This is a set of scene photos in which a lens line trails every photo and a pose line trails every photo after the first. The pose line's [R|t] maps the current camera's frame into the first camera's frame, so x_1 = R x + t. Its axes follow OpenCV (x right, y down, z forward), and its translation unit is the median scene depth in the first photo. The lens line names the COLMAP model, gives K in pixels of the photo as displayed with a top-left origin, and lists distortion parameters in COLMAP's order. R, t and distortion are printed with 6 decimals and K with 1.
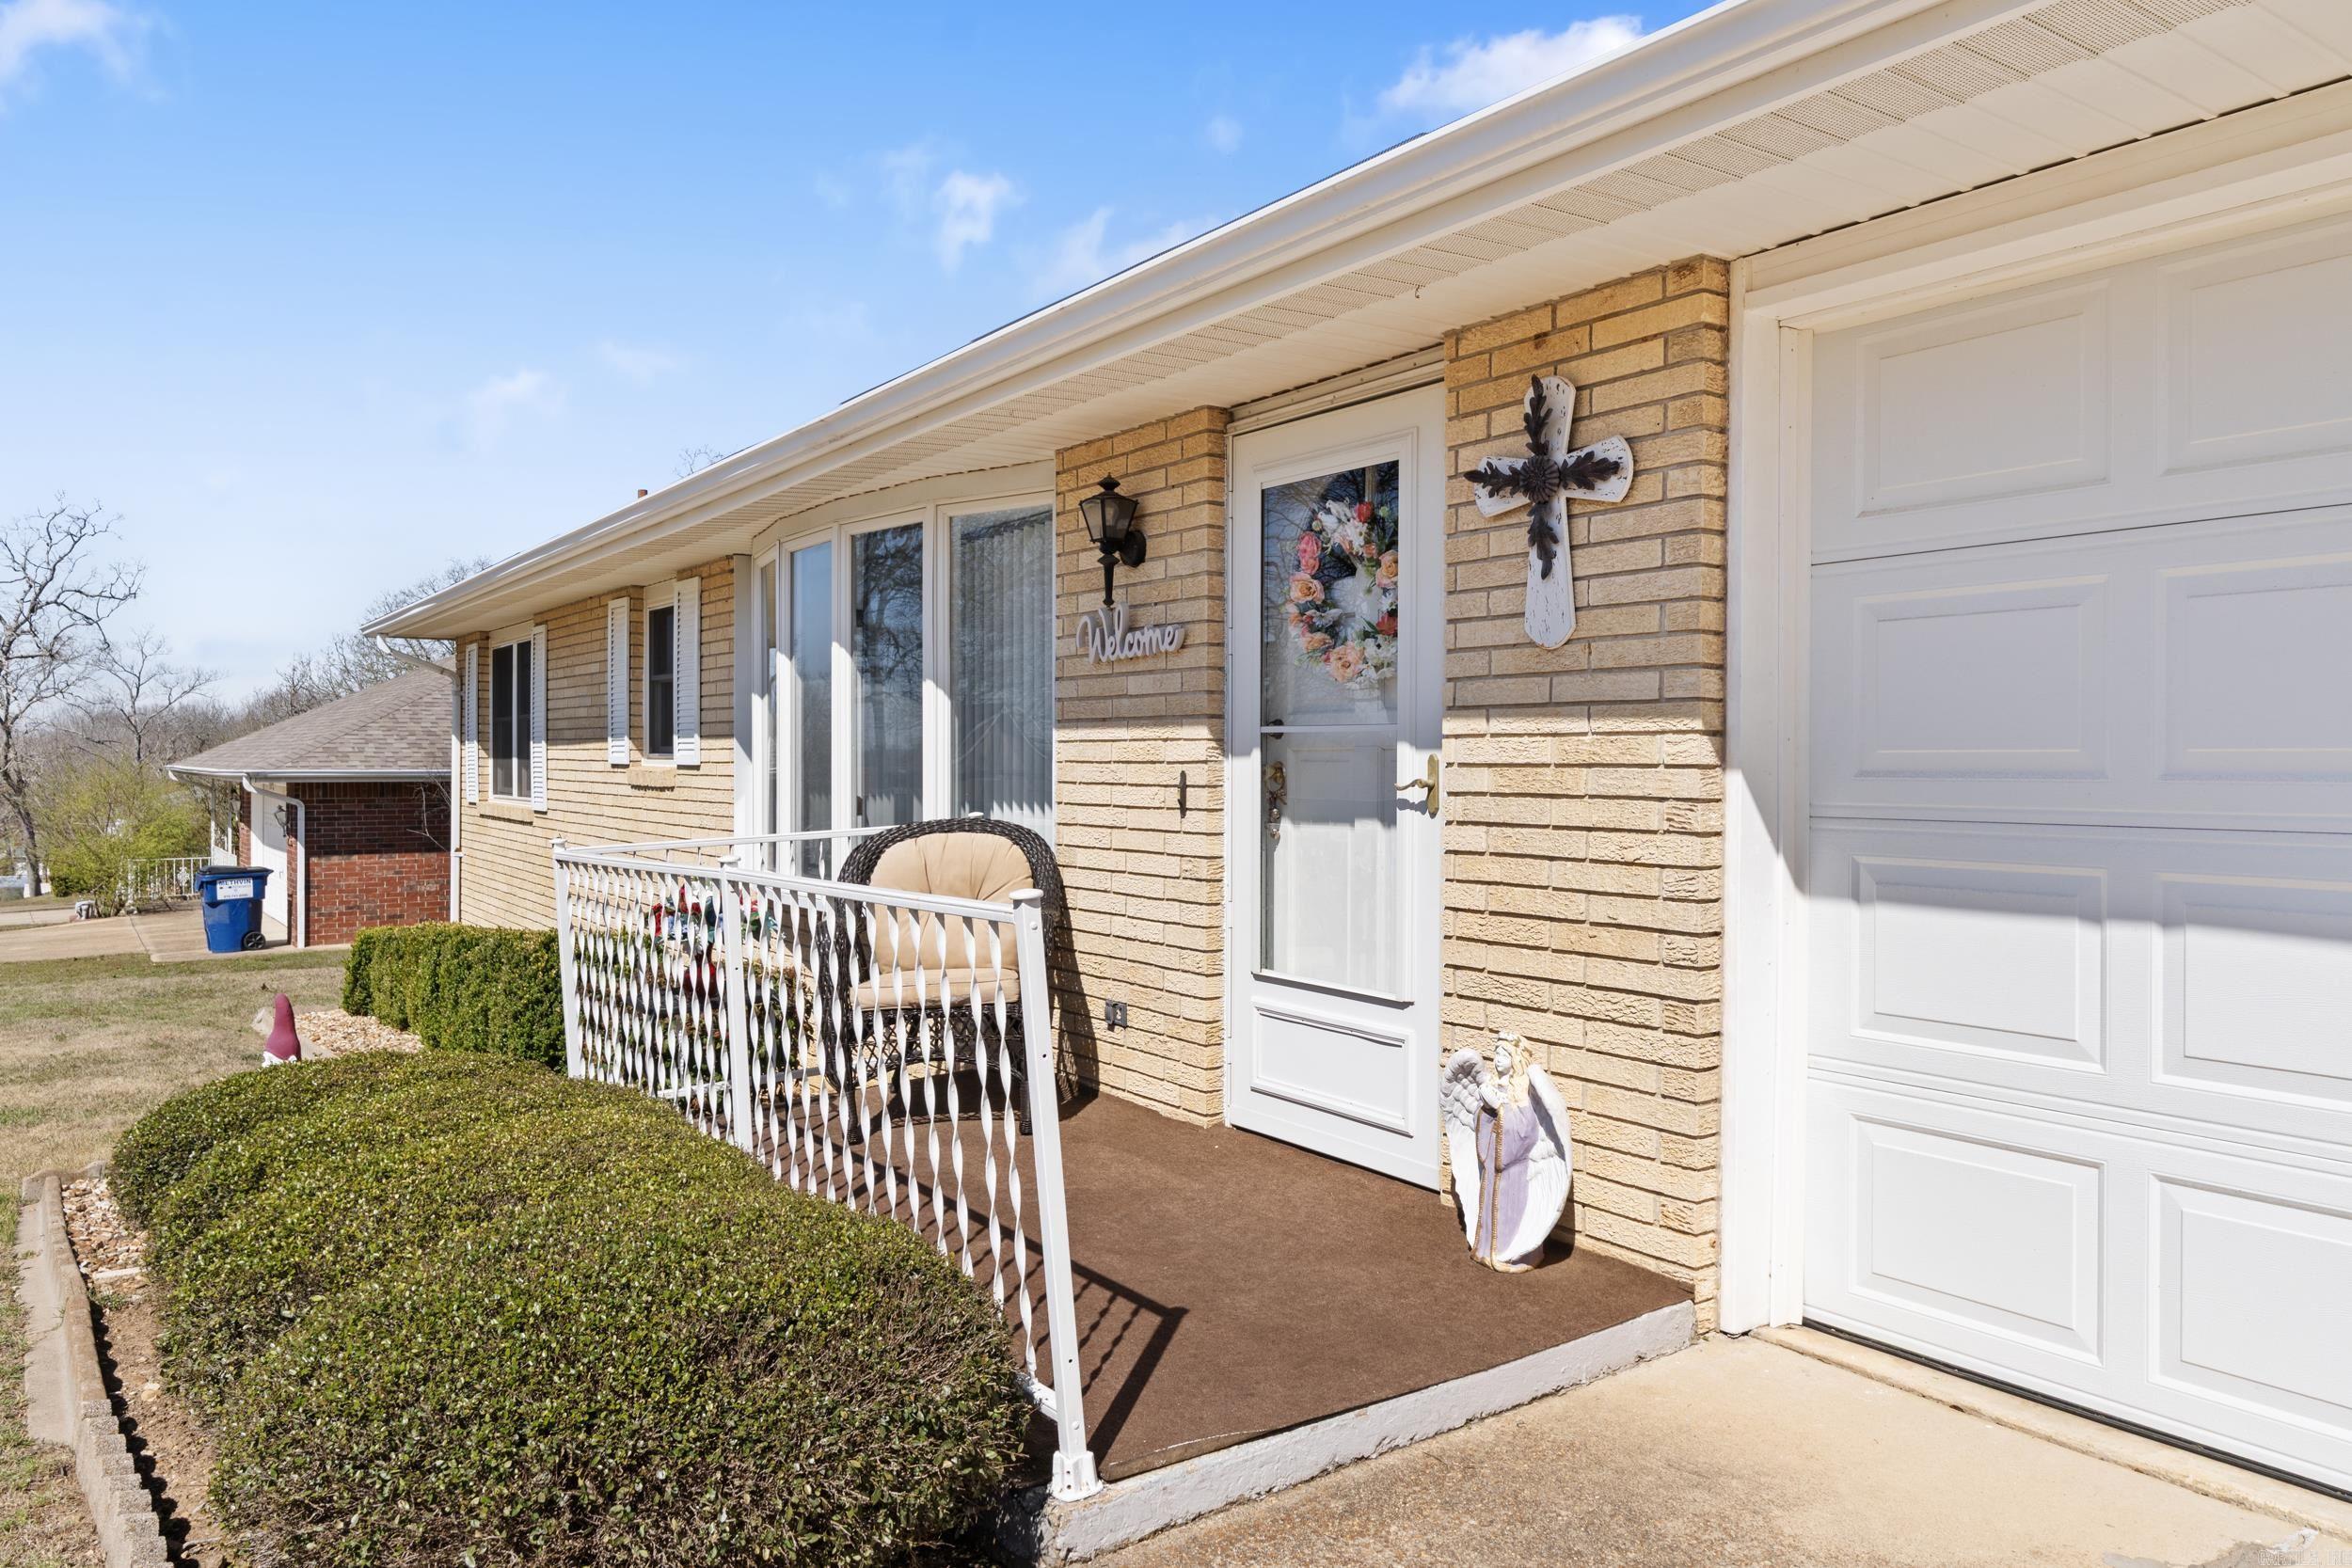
lens RADIAL K [[1585.4, 0, 1176.0], [0, 1585.4, 784.0], [0, 0, 1]] dist [-0.001458, -0.002418]
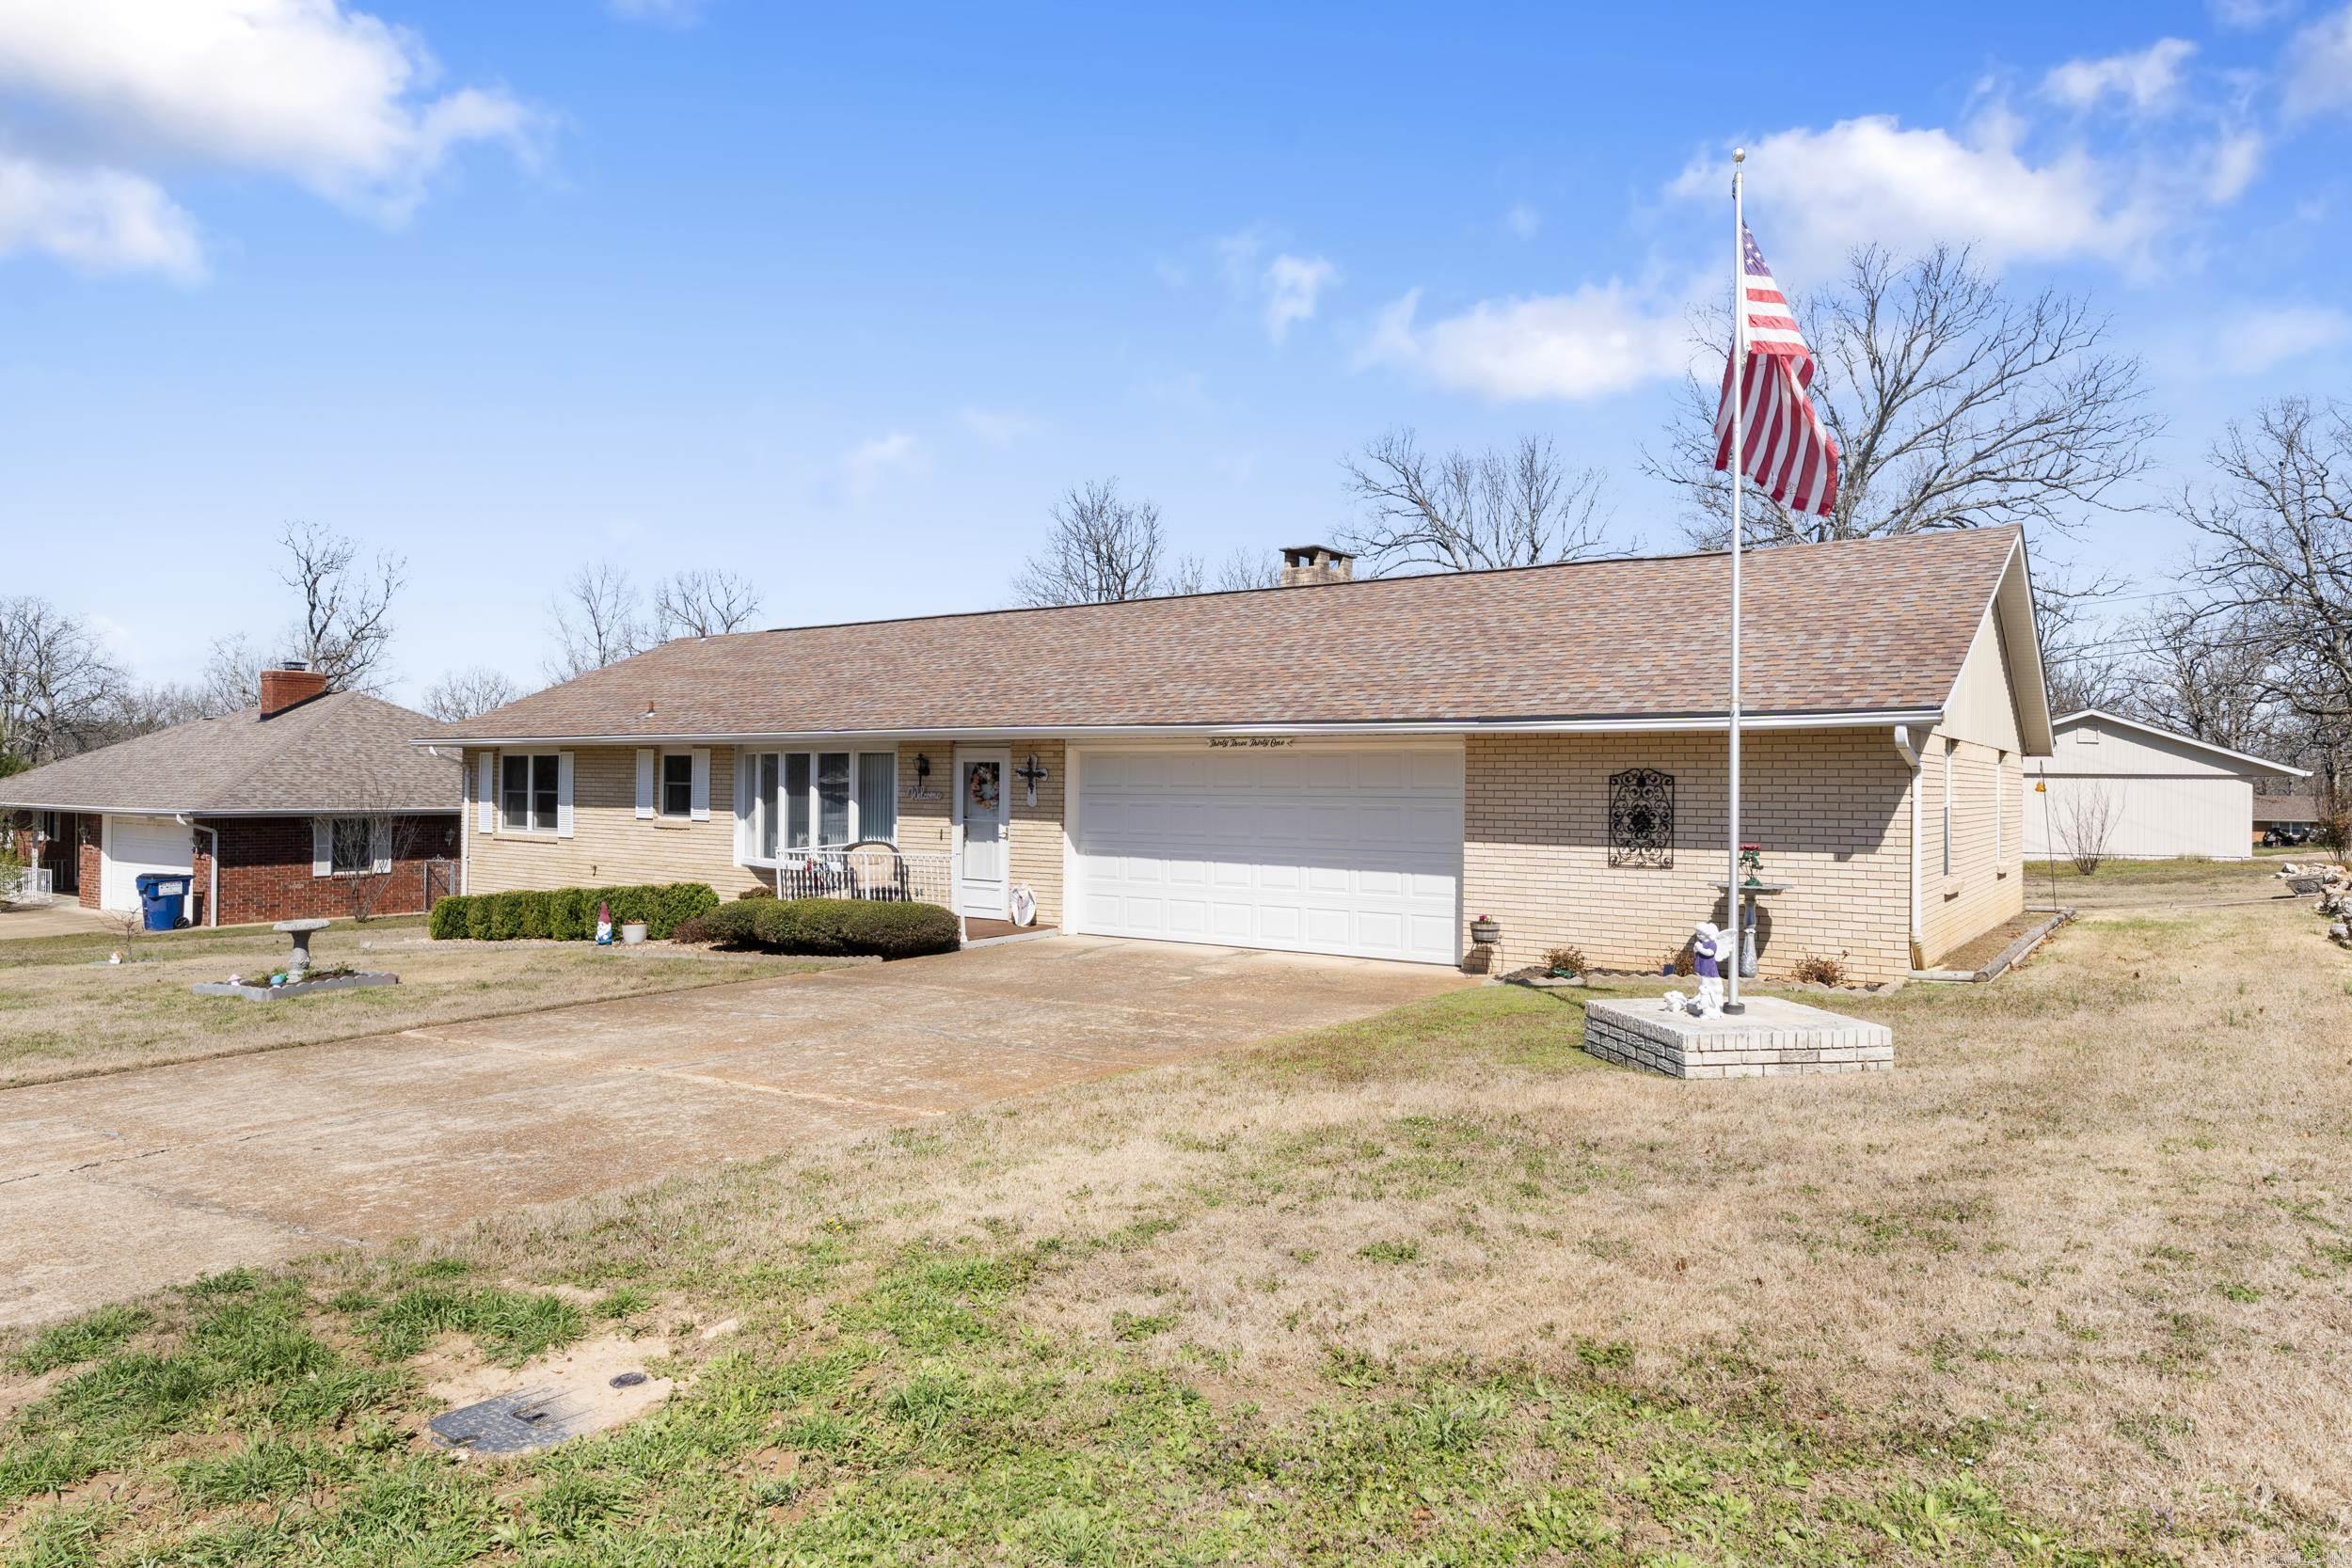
lens RADIAL K [[1384.9, 0, 1176.0], [0, 1384.9, 784.0], [0, 0, 1]] dist [0.000012, 0.000105]
pose [[0.938606, 0.007335, 0.344913, -0.661098], [-0.002407, 0.999889, -0.014713, -0.072646], [-0.344982, 0.012980, 0.938519, -2.550269]]
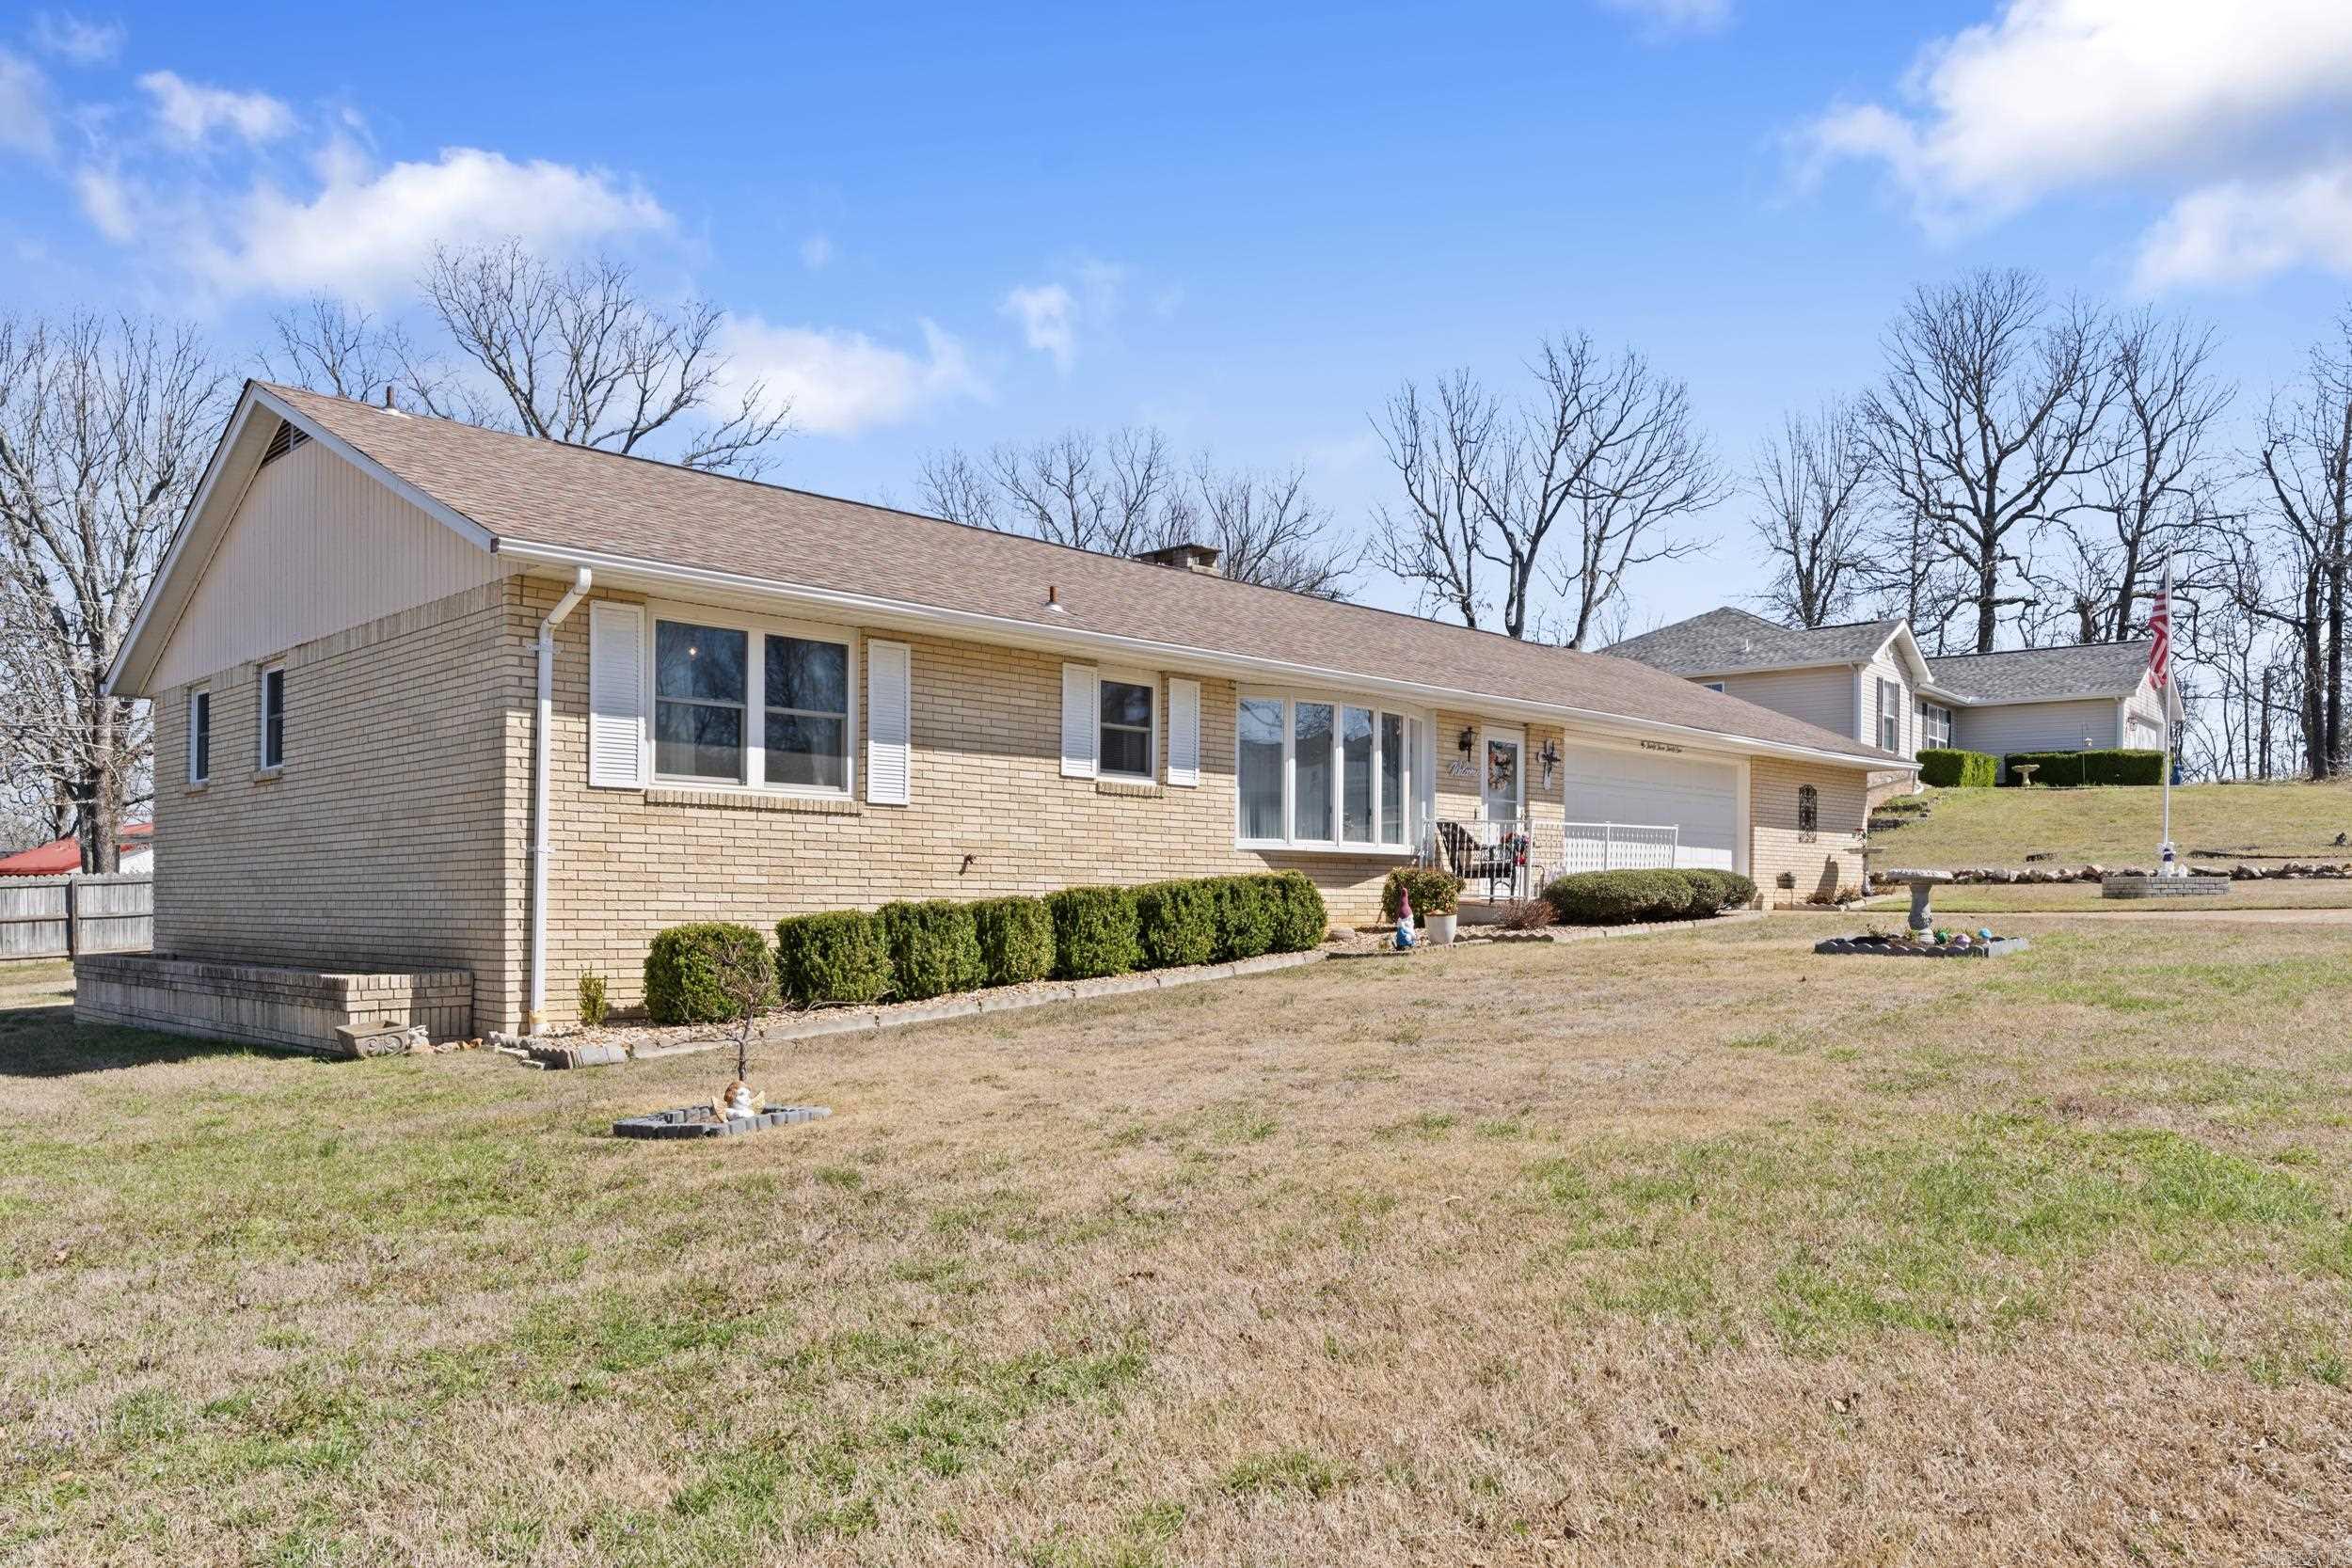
lens RADIAL K [[1652.5, 0, 1176.0], [0, 1652.5, 784.0], [0, 0, 1]] dist [0.000202, 0.000009]
pose [[-0.166994, 0.072886, 0.983260, -3.814167], [0.011482, 0.997340, -0.071980, 0.212627], [-0.985891, -0.000731, -0.167387, 2.403376]]
